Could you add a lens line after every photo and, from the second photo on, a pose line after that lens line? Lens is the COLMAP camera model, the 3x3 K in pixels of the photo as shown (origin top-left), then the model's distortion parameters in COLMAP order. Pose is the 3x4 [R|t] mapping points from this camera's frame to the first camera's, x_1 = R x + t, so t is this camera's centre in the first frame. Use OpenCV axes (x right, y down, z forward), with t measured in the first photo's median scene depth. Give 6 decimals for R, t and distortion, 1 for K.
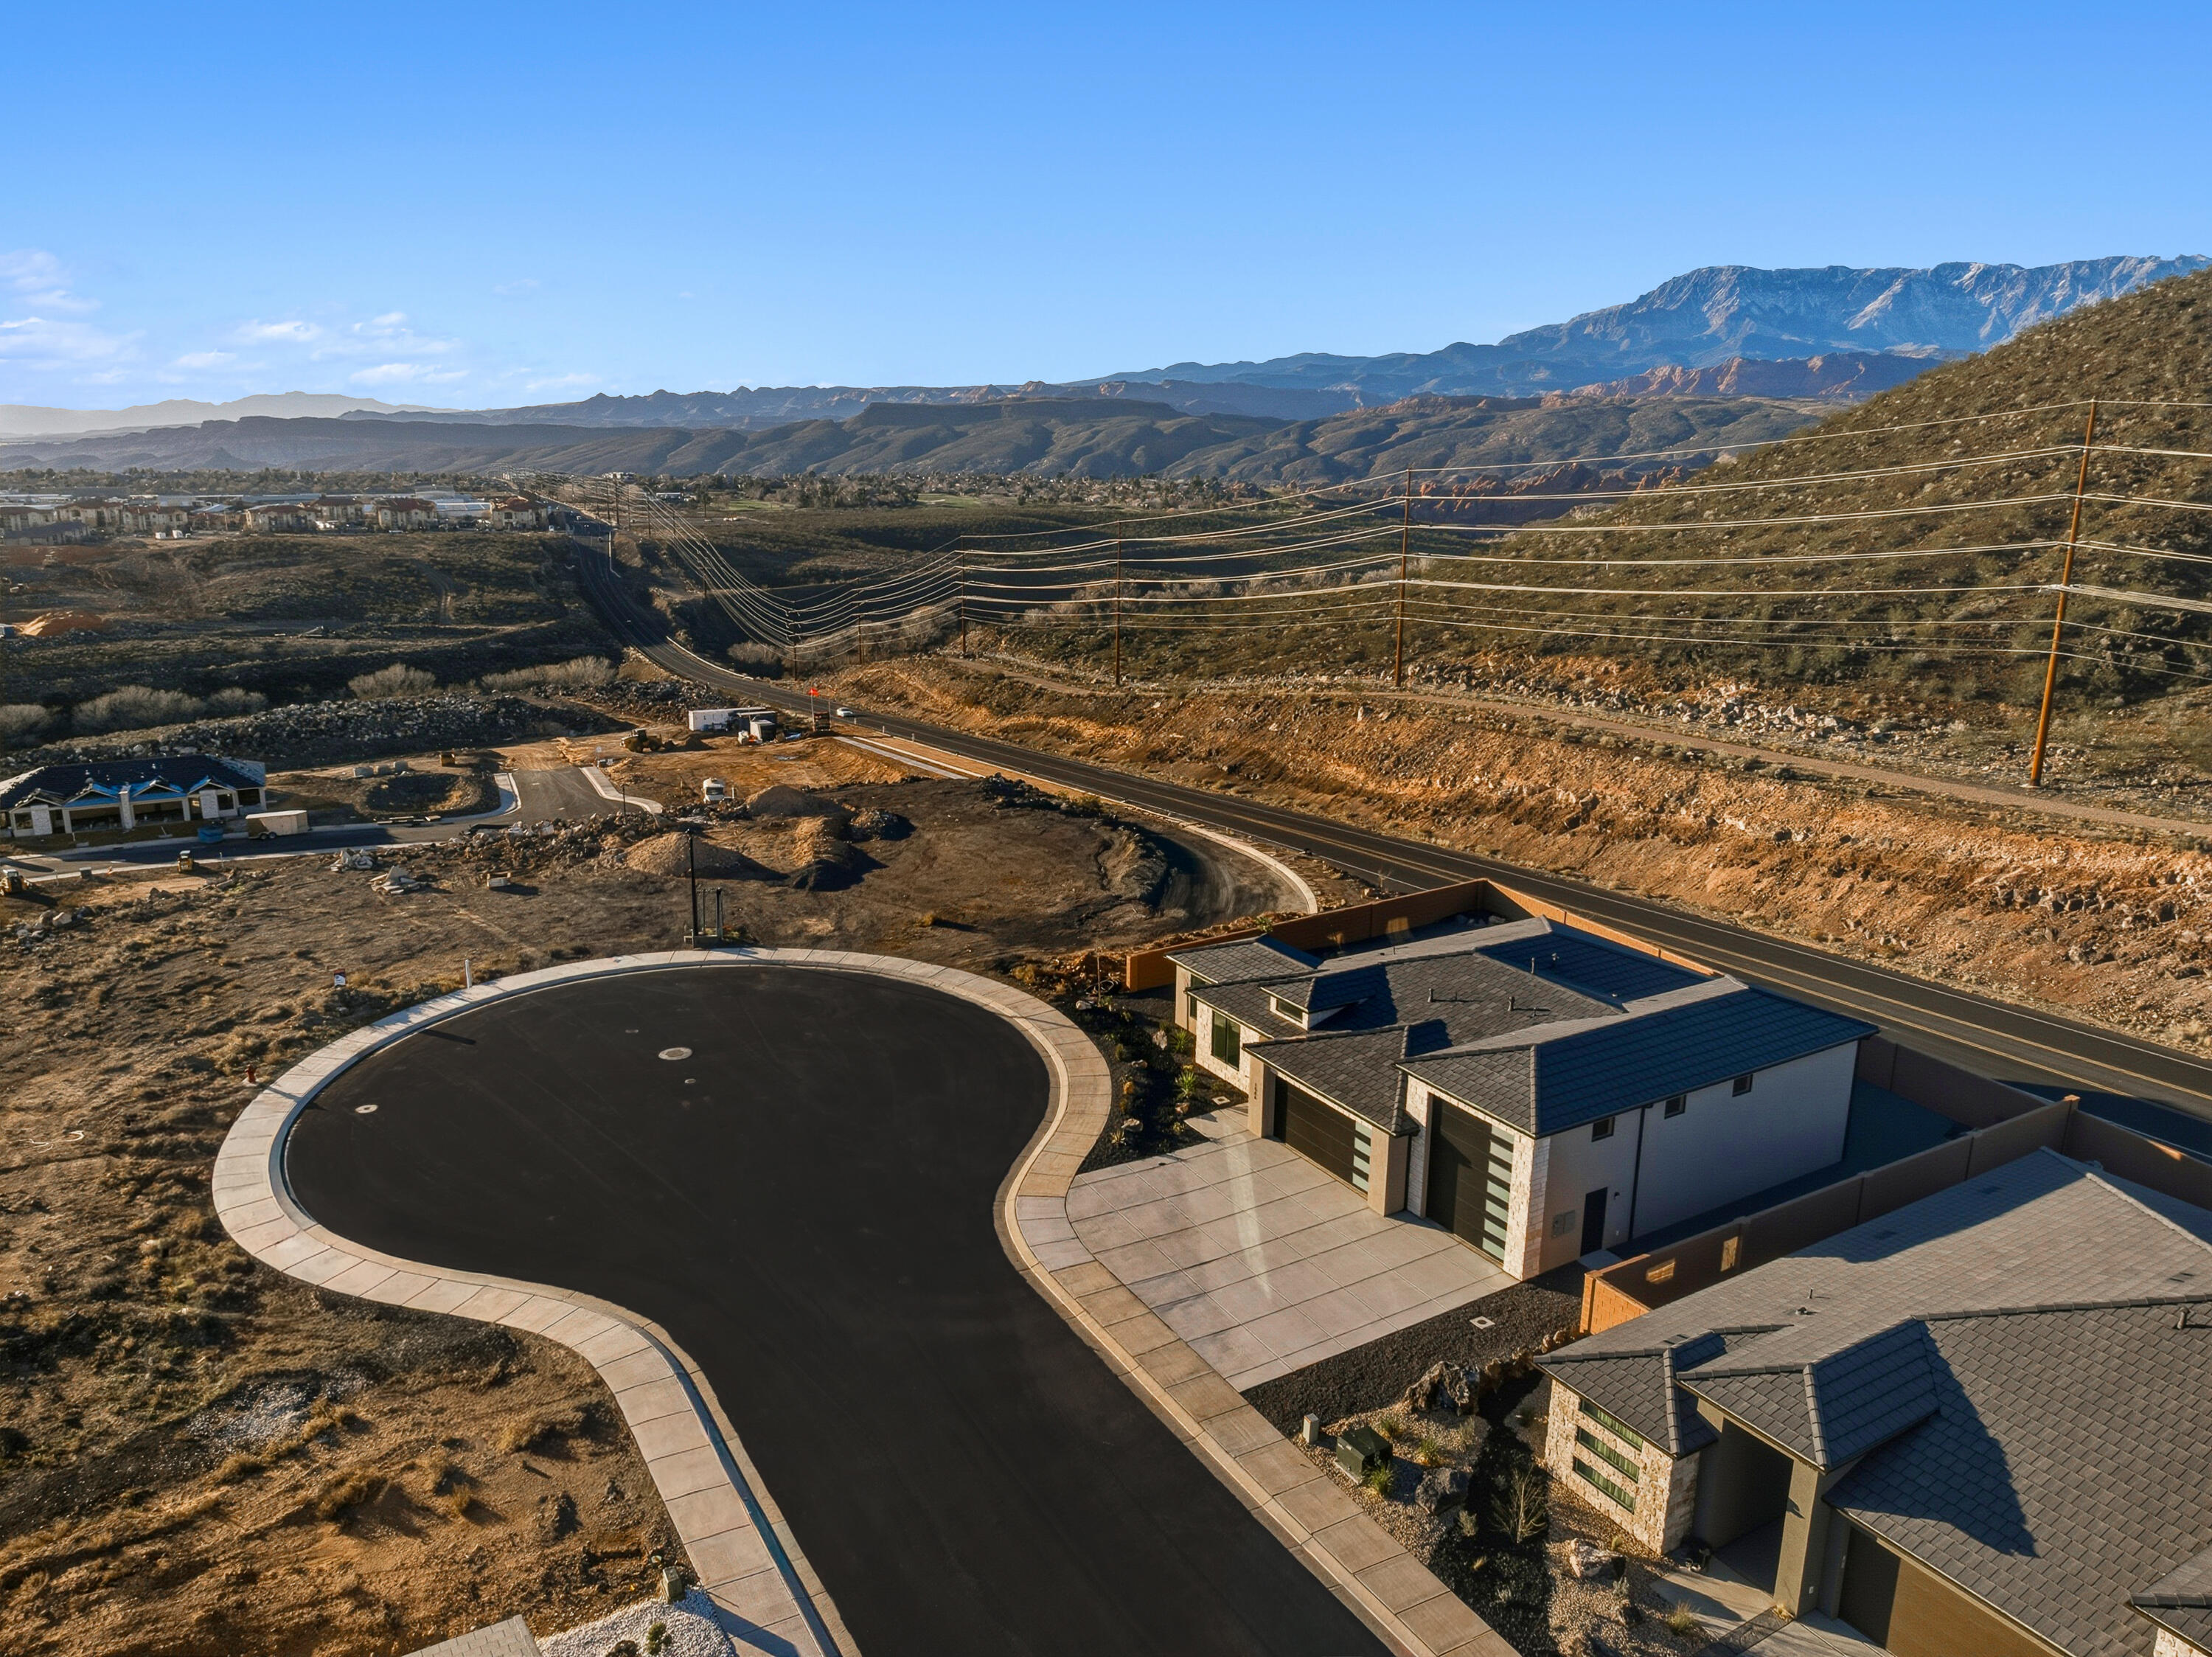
lens RADIAL K [[1541.6, 0, 1106.0], [0, 1541.6, 828.5], [0, 0, 1]] dist [-0.025985, -0.020452]
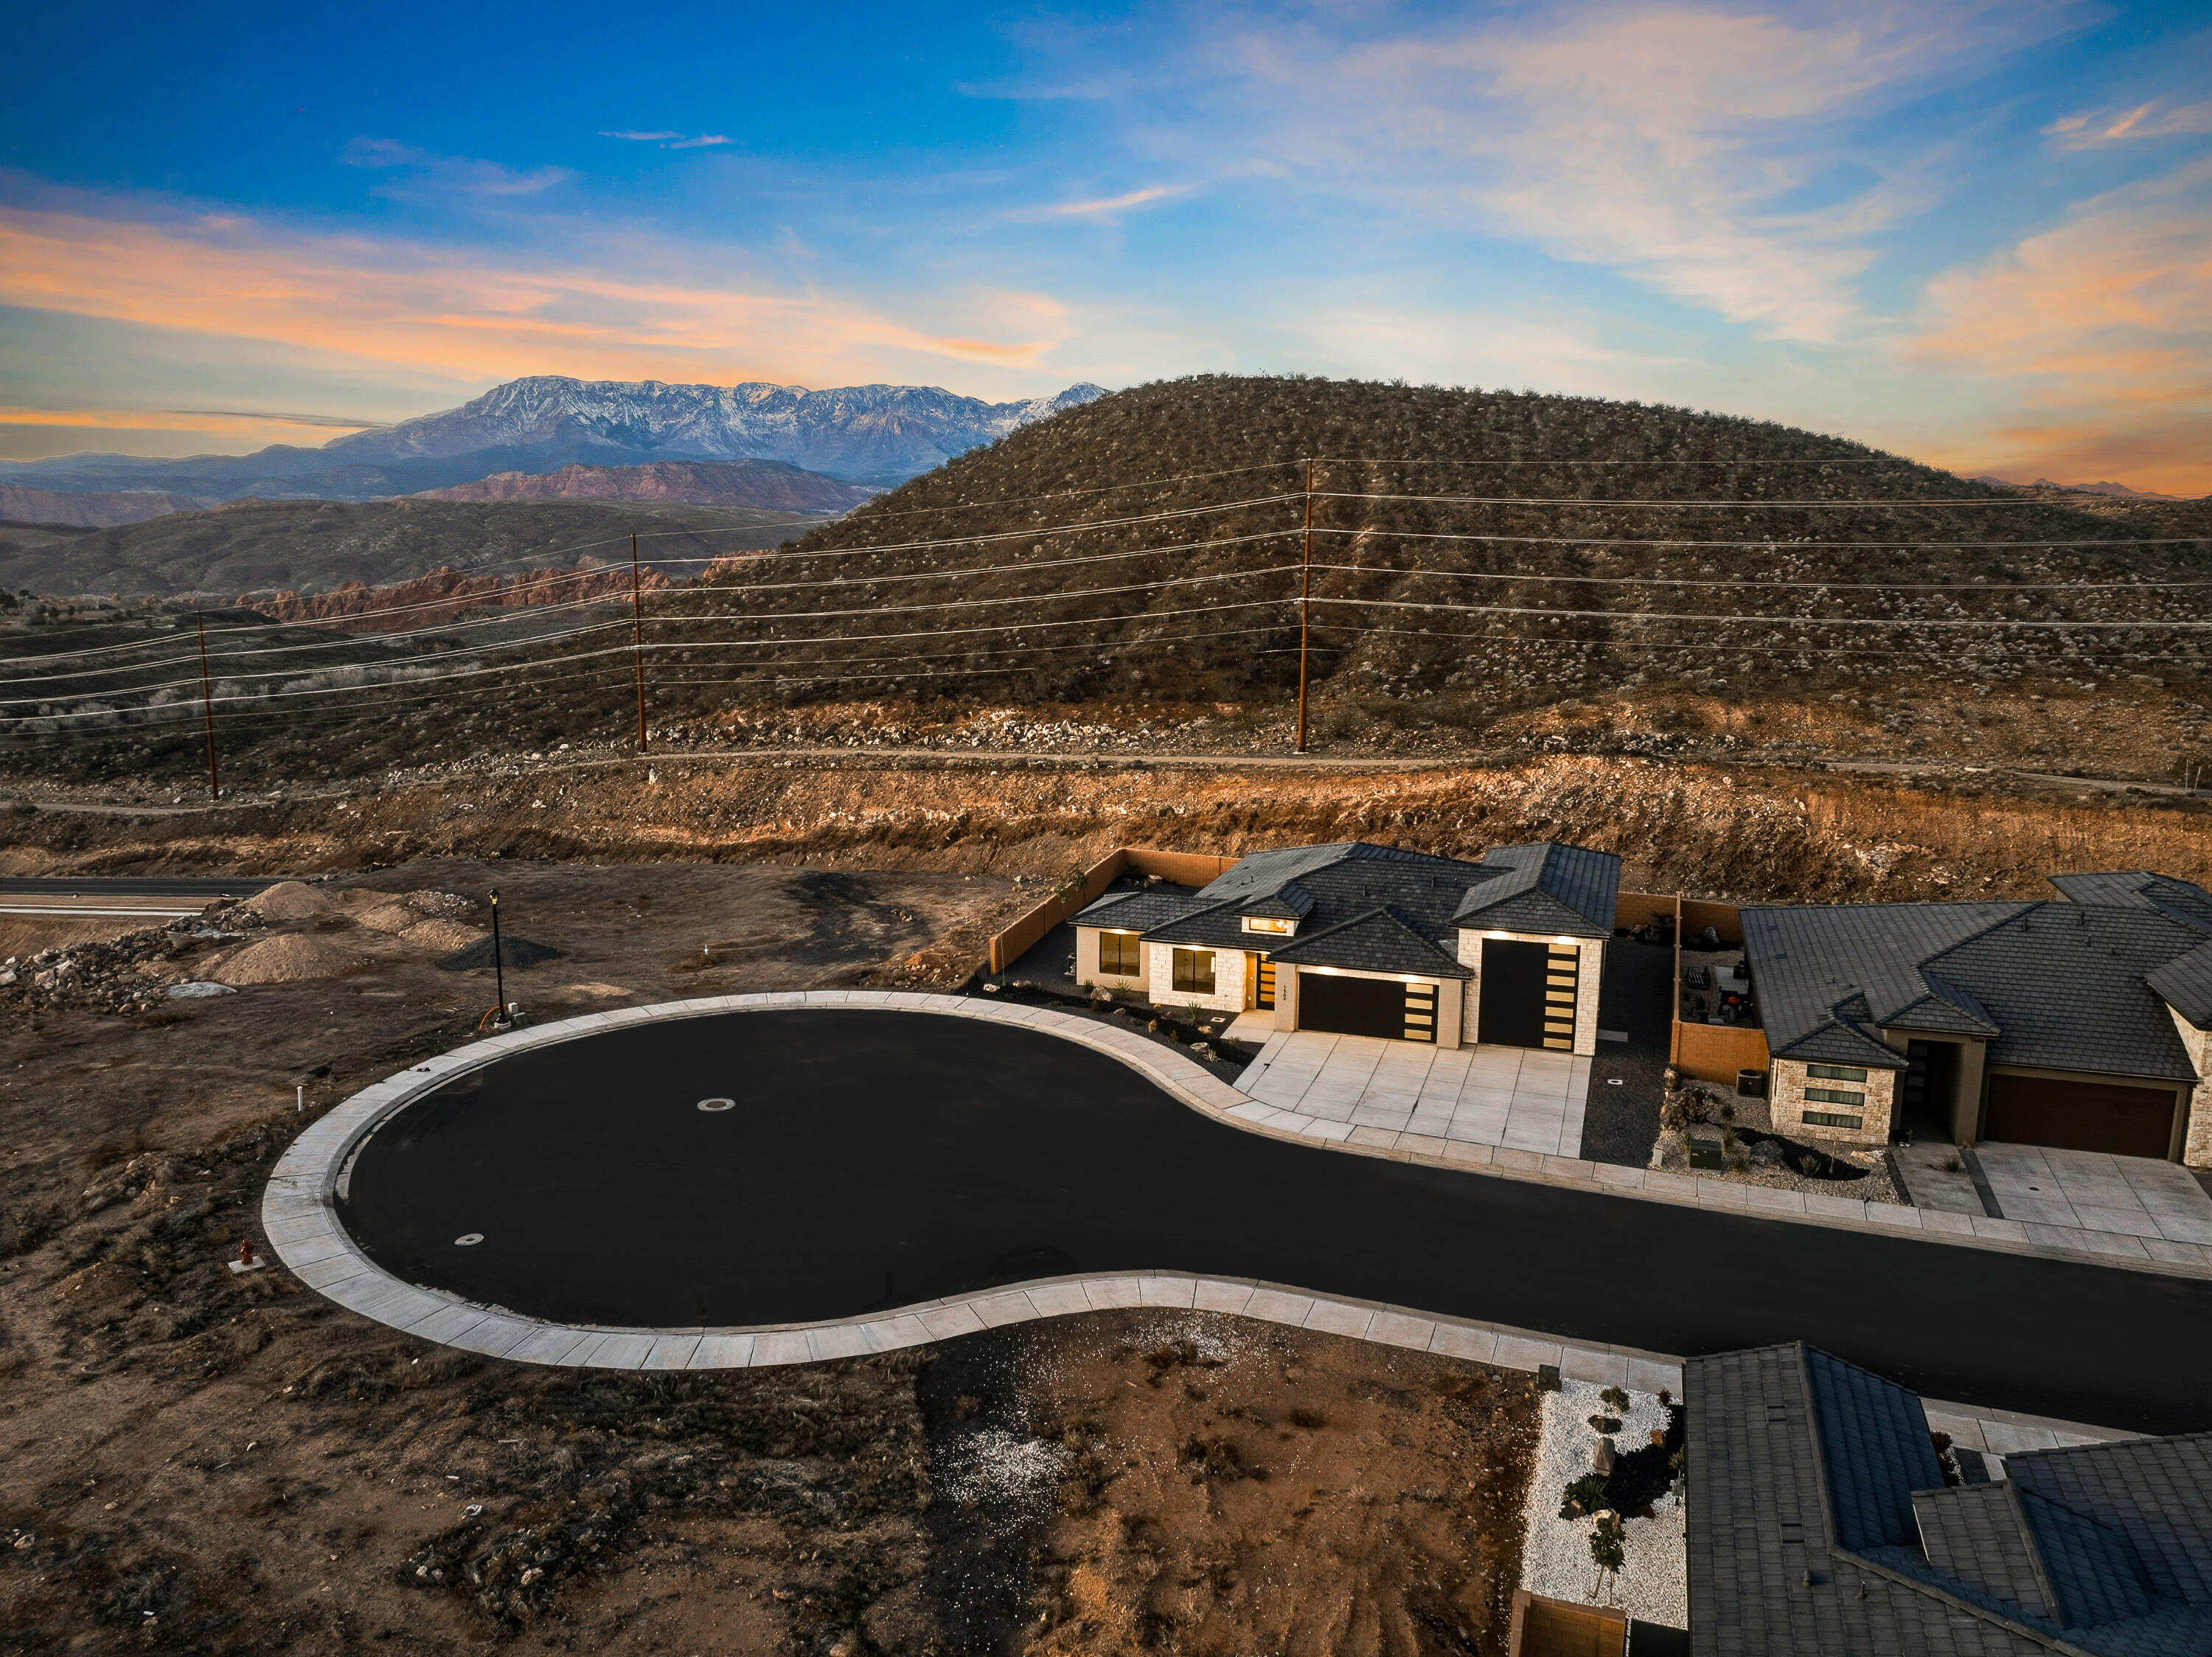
lens RADIAL K [[1541.6, 0, 1106.0], [0, 1541.6, 828.5], [0, 0, 1]] dist [-0.025985, -0.020452]
pose [[0.765459, -0.120855, 0.632034, -0.421907], [0.161259, 0.986890, -0.006593, 0.021004], [-0.622951, 0.106968, 0.774913, 0.105975]]
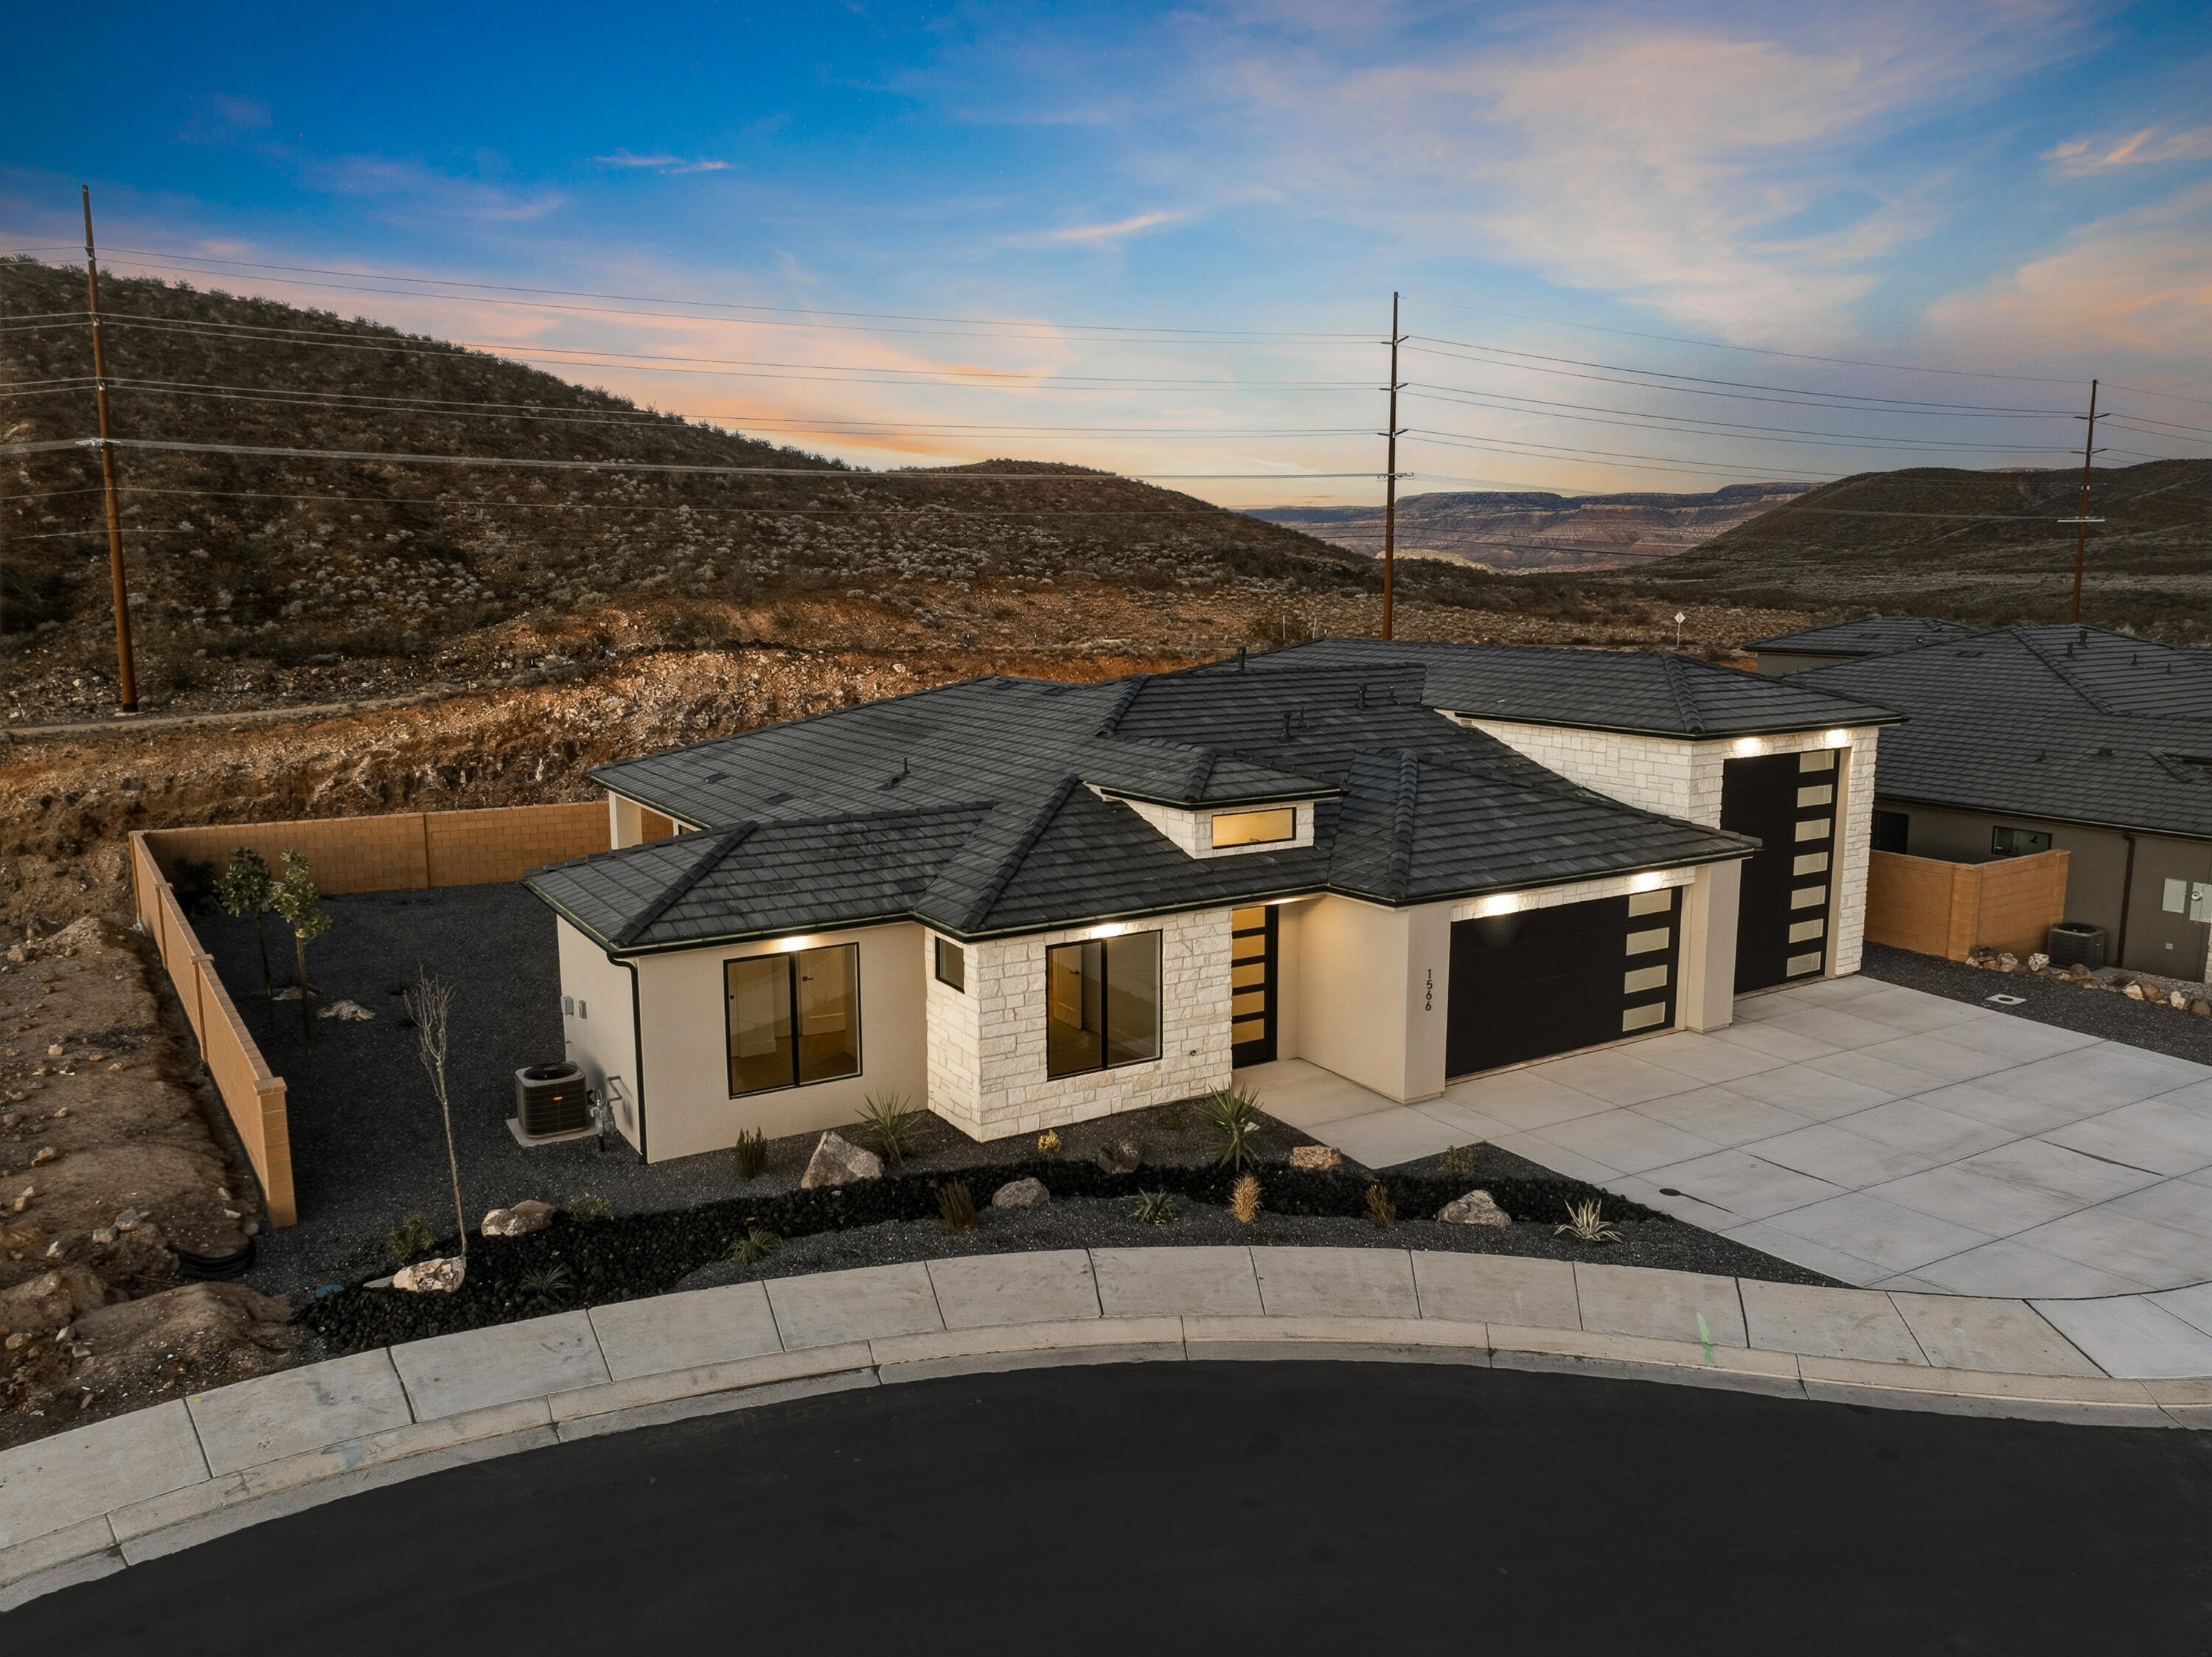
lens RADIAL K [[1541.6, 0, 1106.0], [0, 1541.6, 828.5], [0, 0, 1]] dist [-0.025985, -0.020452]
pose [[-0.019482, -0.166430, 0.985861, -0.172233], [0.248218, 0.954372, 0.166020, 0.024799], [-0.968508, 0.247943, 0.022718, 0.625303]]
